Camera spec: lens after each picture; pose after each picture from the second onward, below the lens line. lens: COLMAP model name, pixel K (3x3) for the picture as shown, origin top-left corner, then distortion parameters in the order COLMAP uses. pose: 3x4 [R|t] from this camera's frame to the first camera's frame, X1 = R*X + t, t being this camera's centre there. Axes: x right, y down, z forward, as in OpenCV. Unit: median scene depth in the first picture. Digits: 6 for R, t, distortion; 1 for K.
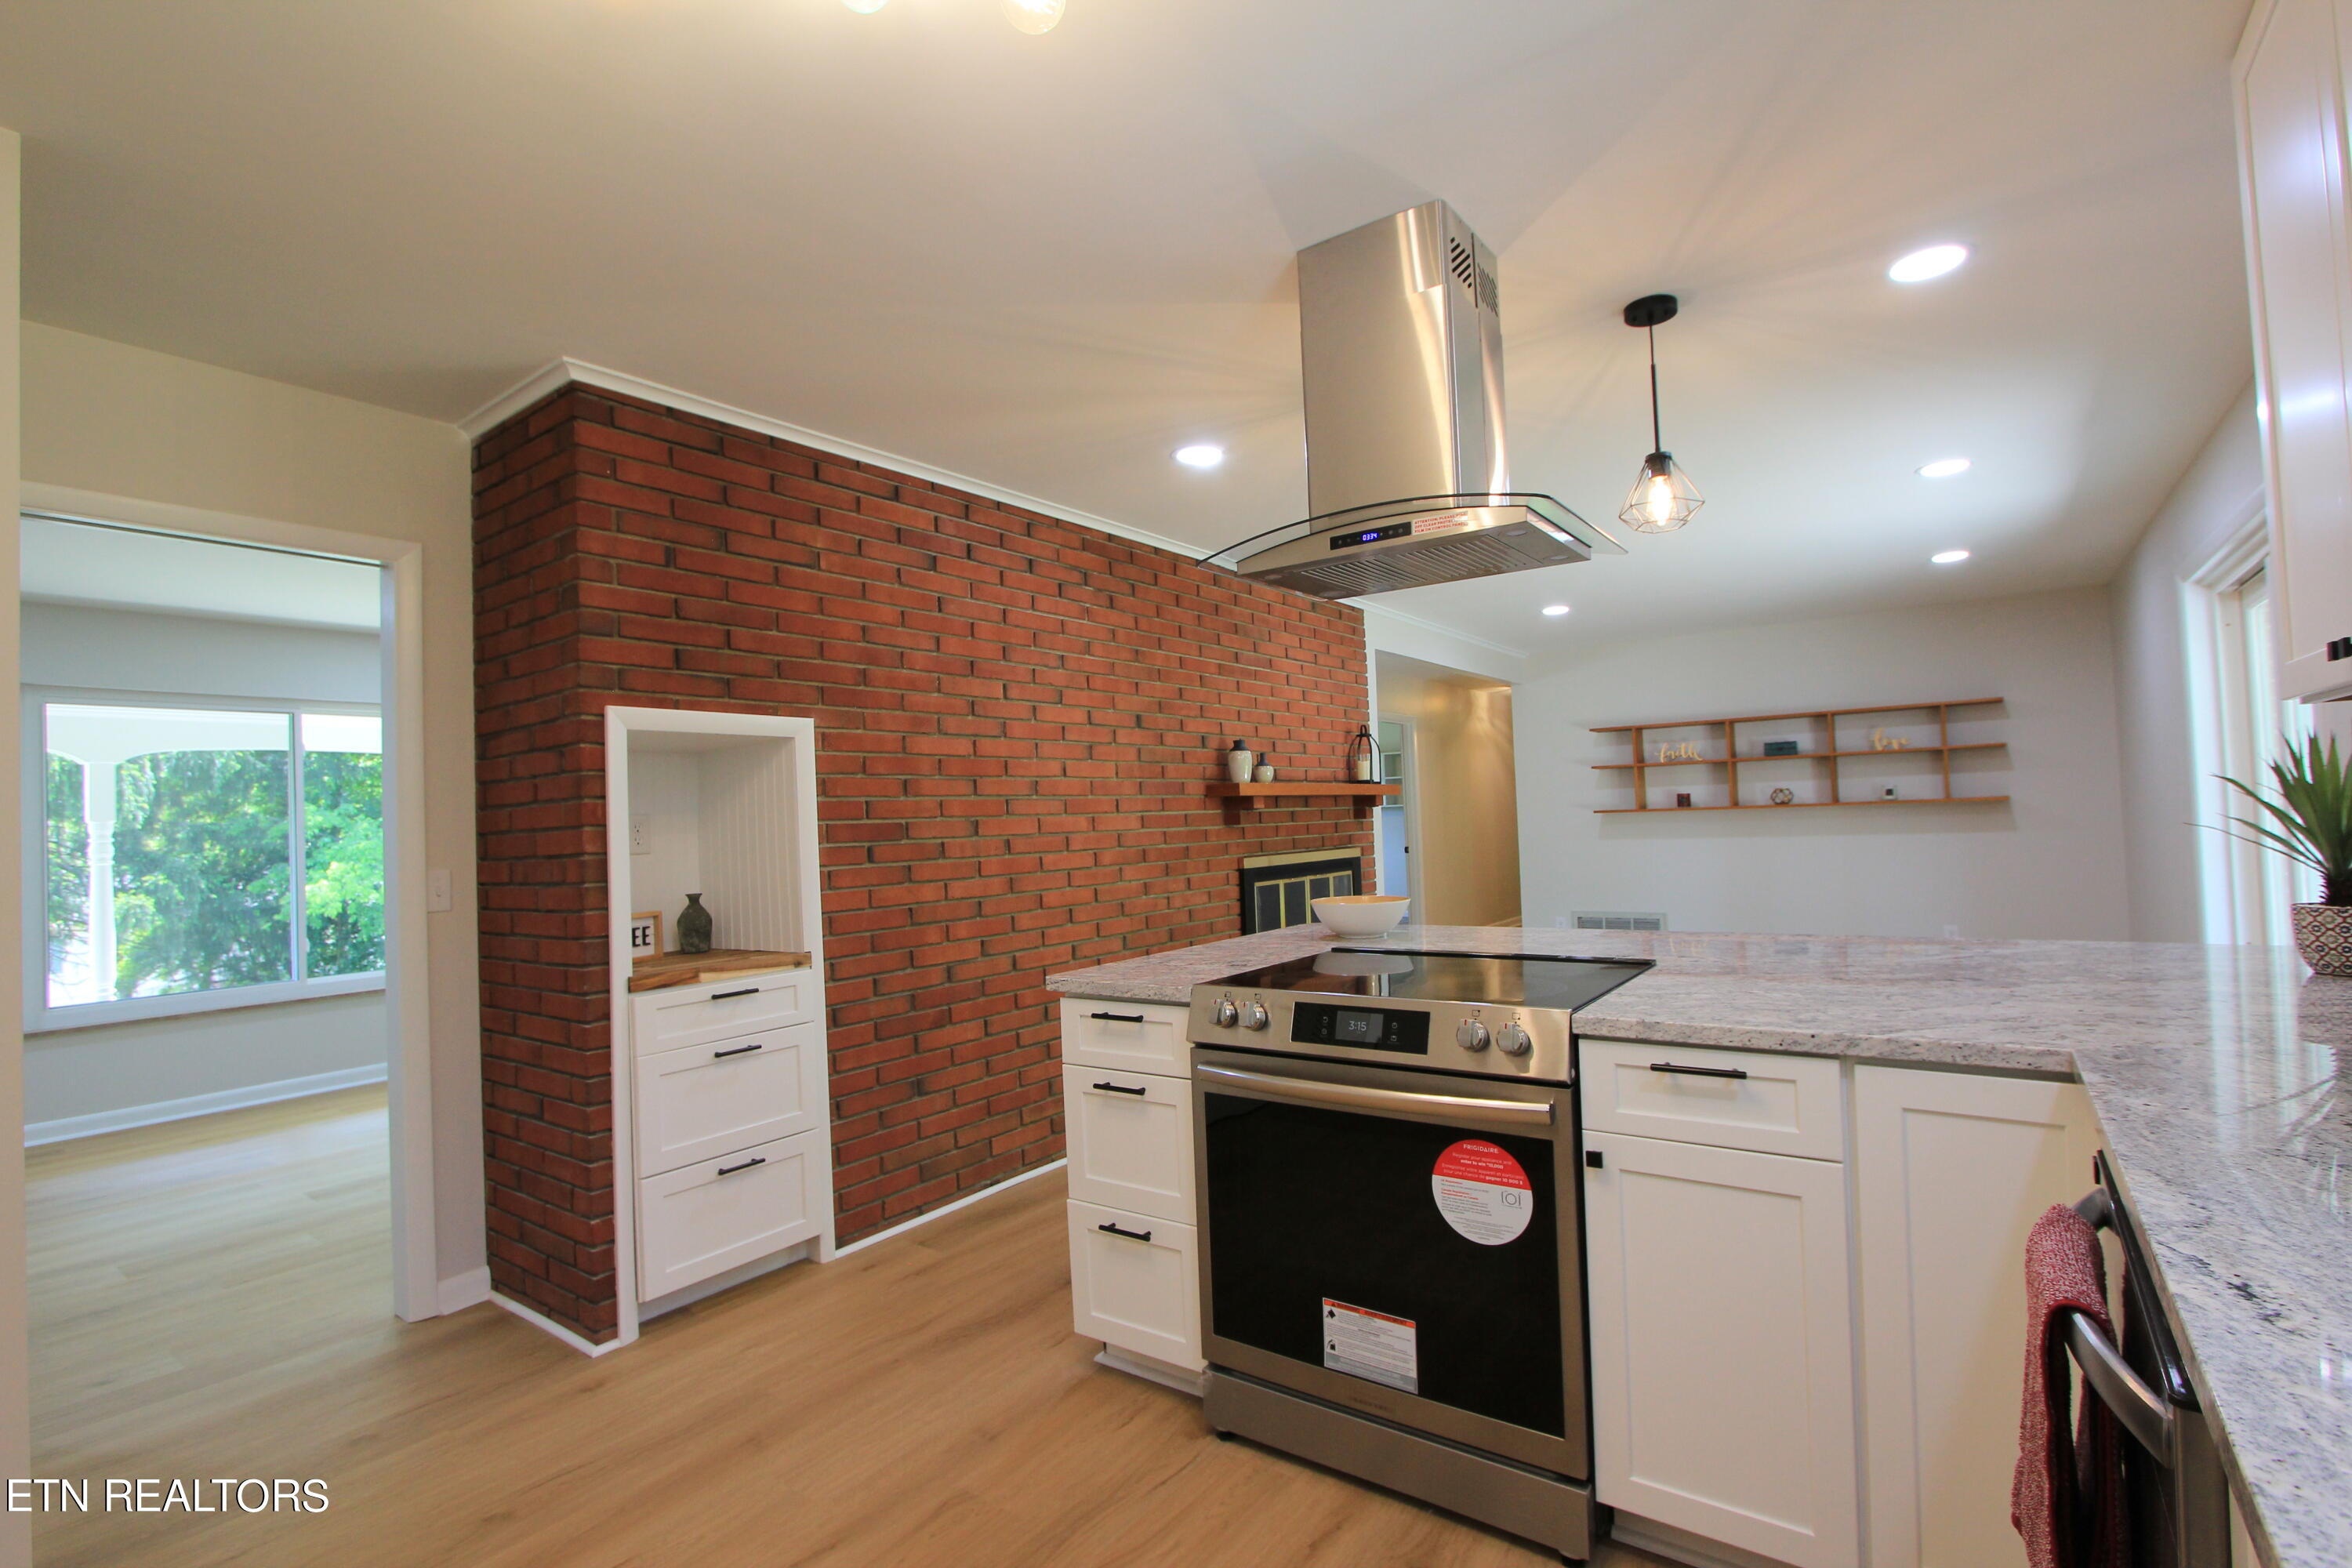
lens RADIAL K [[1083.5, 0, 1169.4], [0, 1083.5, 793.7], [0, 0, 1]] dist [-0.022376, 0.004755]
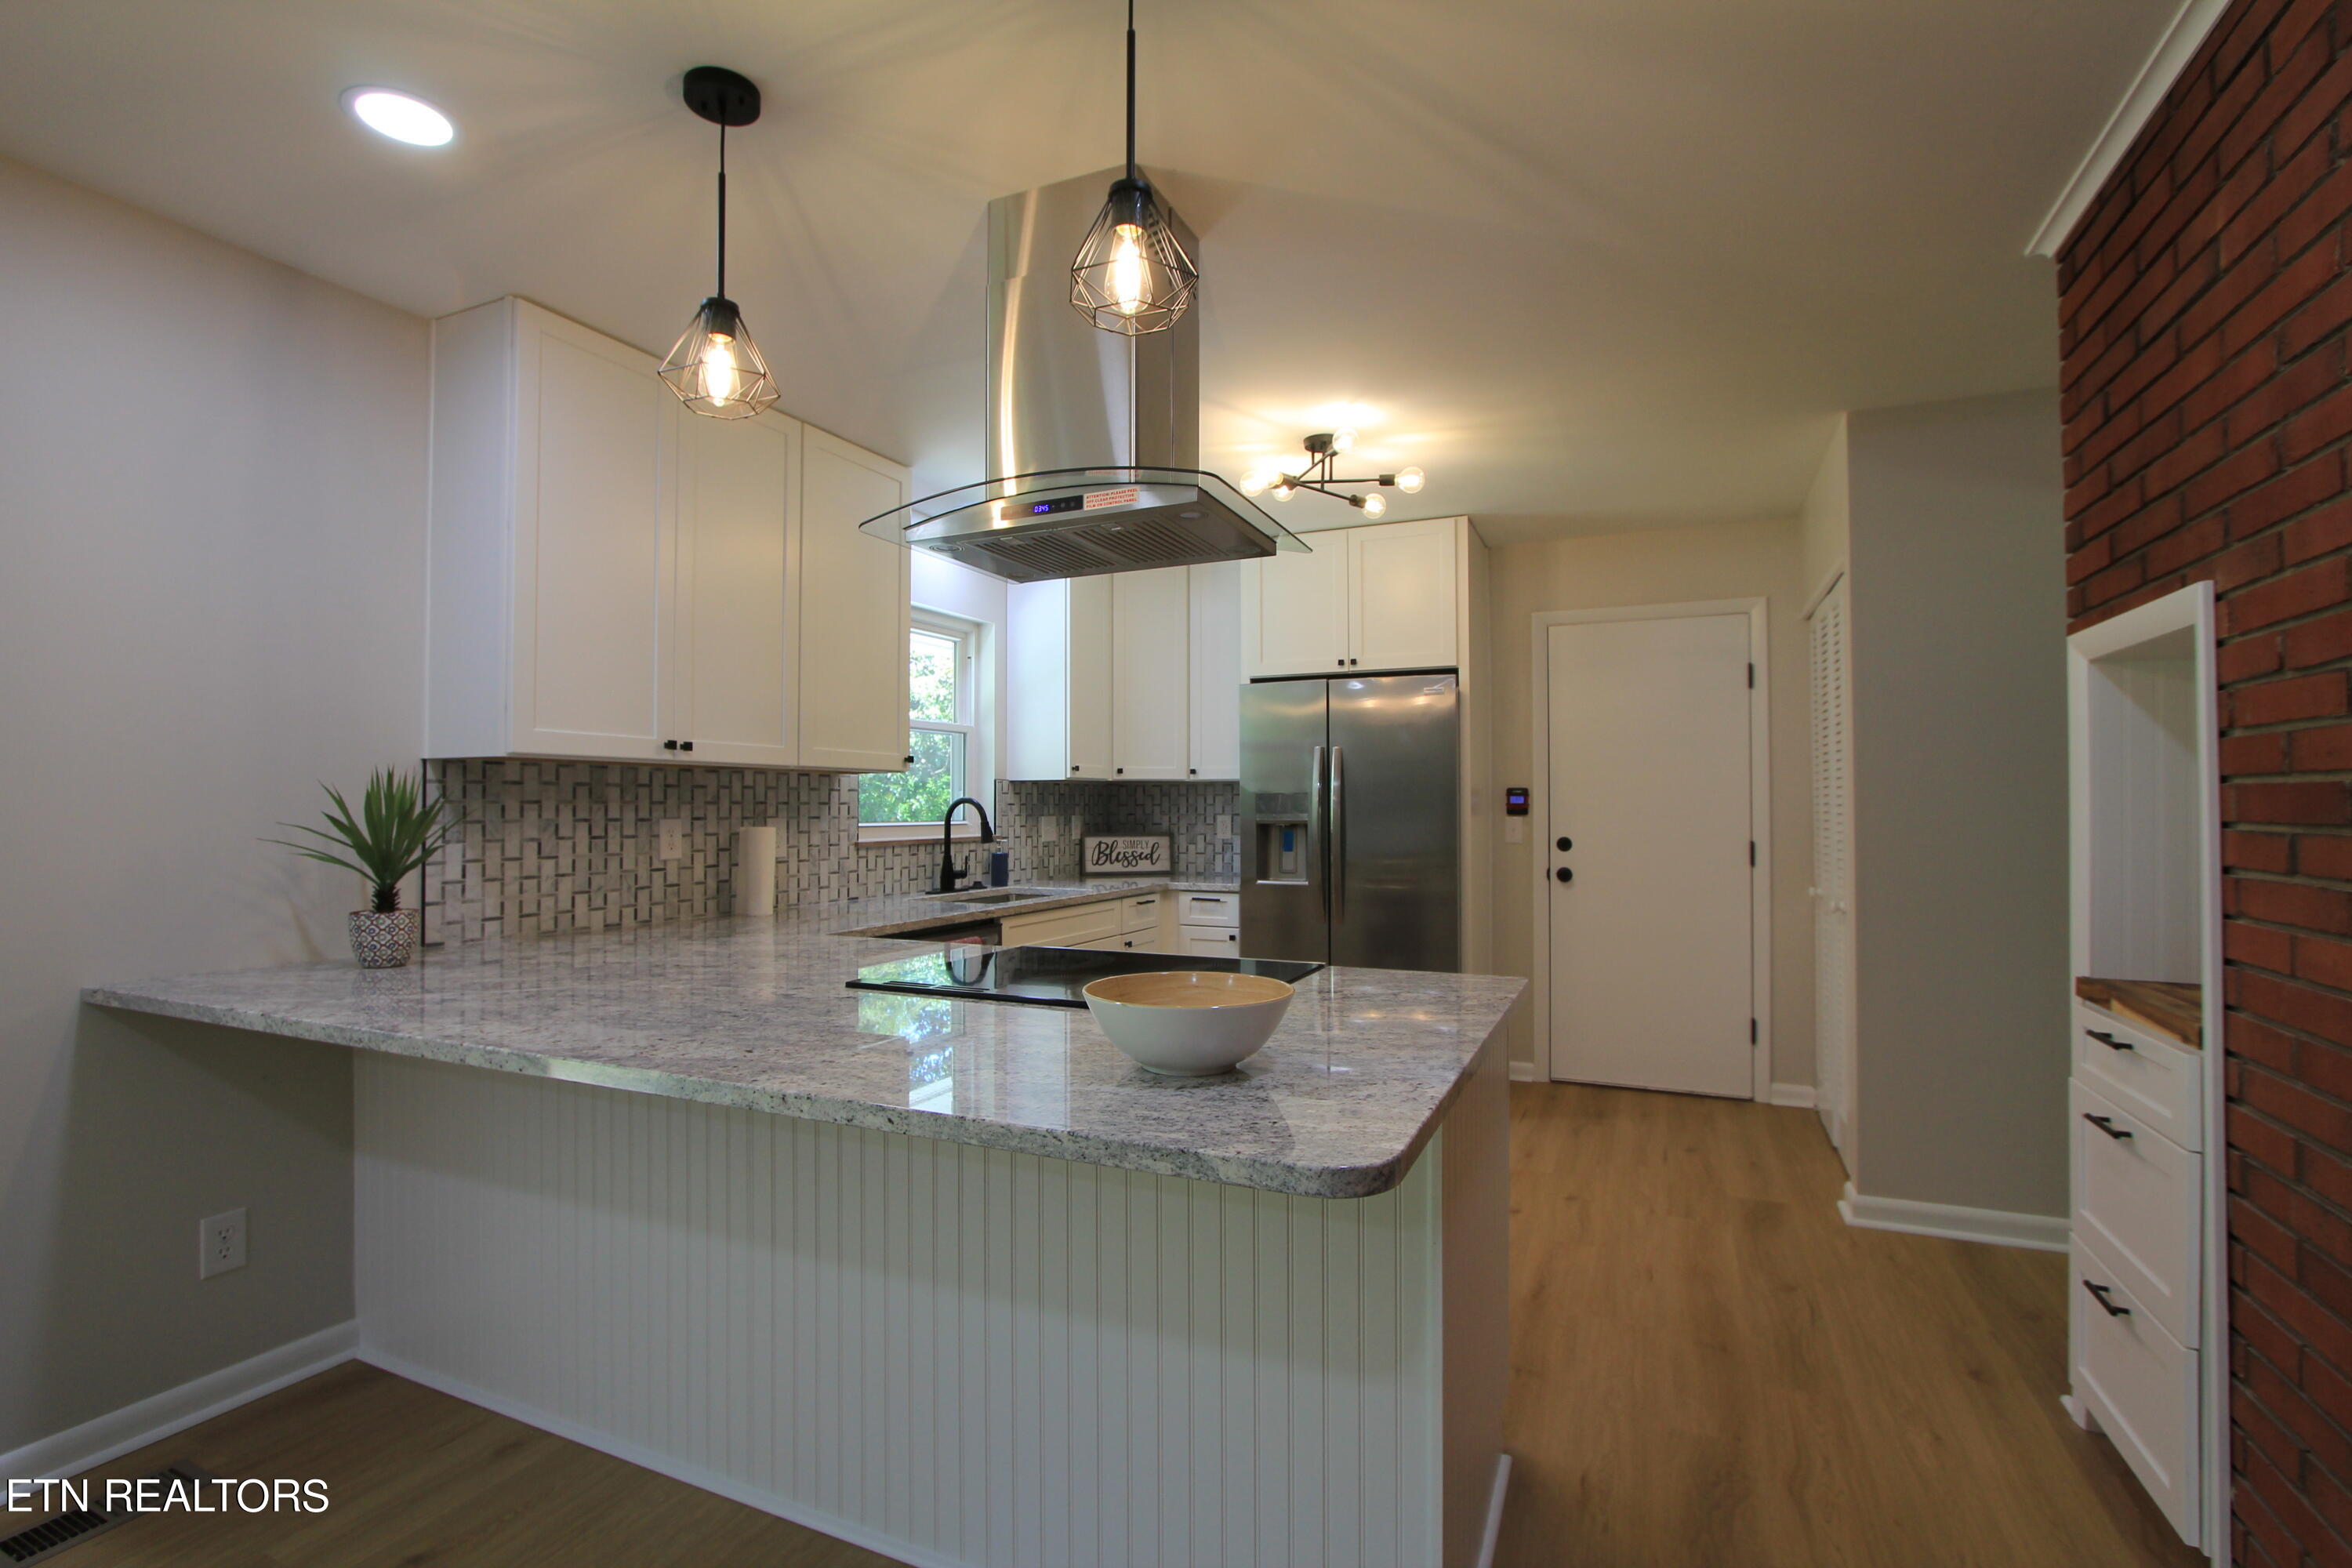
lens RADIAL K [[1083.5, 0, 1173.8], [0, 1083.5, 785.6], [0, 0, 1]] dist [-0.022376, 0.004755]
pose [[-0.976317, 0.035835, -0.213355, 0.219343], [0.044716, 0.998316, -0.036945, 0.020975], [0.211671, -0.045610, -0.976276, 1.149765]]
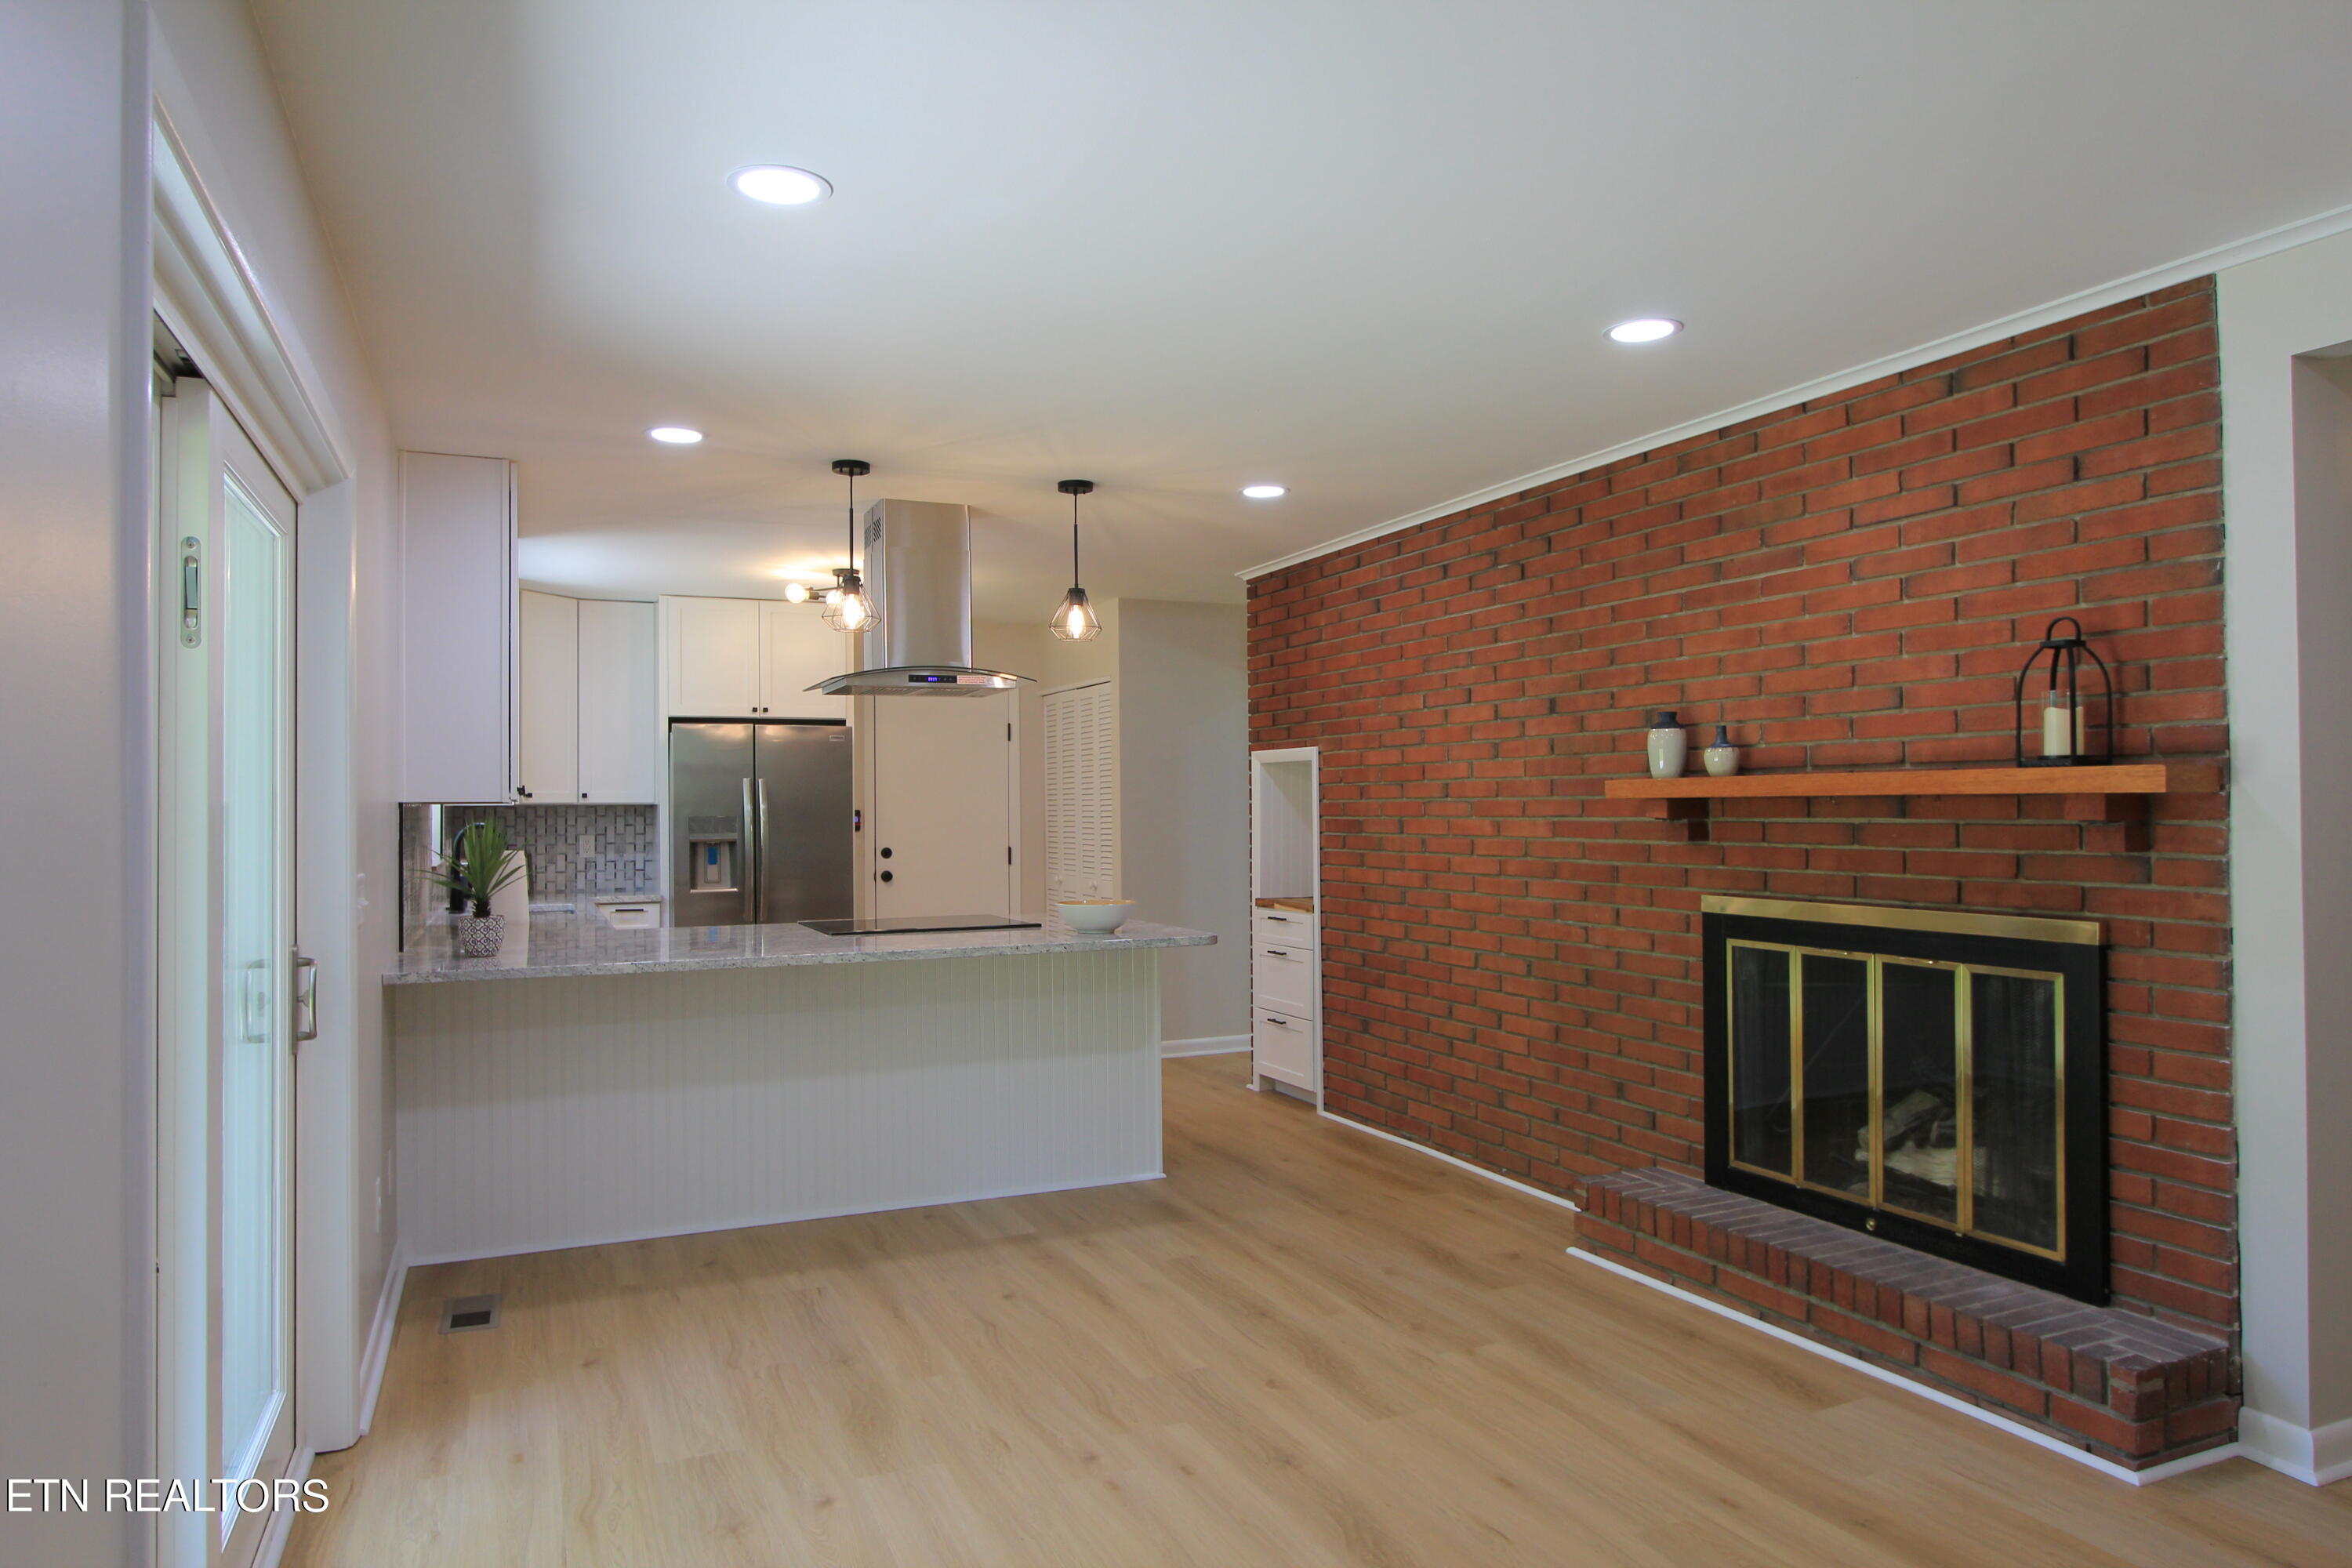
lens RADIAL K [[1468.5, 0, 1176.1], [0, 1468.5, 788.5], [0, 0, 1]] dist [-0.021990, 0.019088]
pose [[-0.483639, 0.032170, -0.874676, 1.244725], [0.049858, 0.998714, 0.009164, -0.033337], [0.873846, -0.039178, -0.484621, 1.486186]]
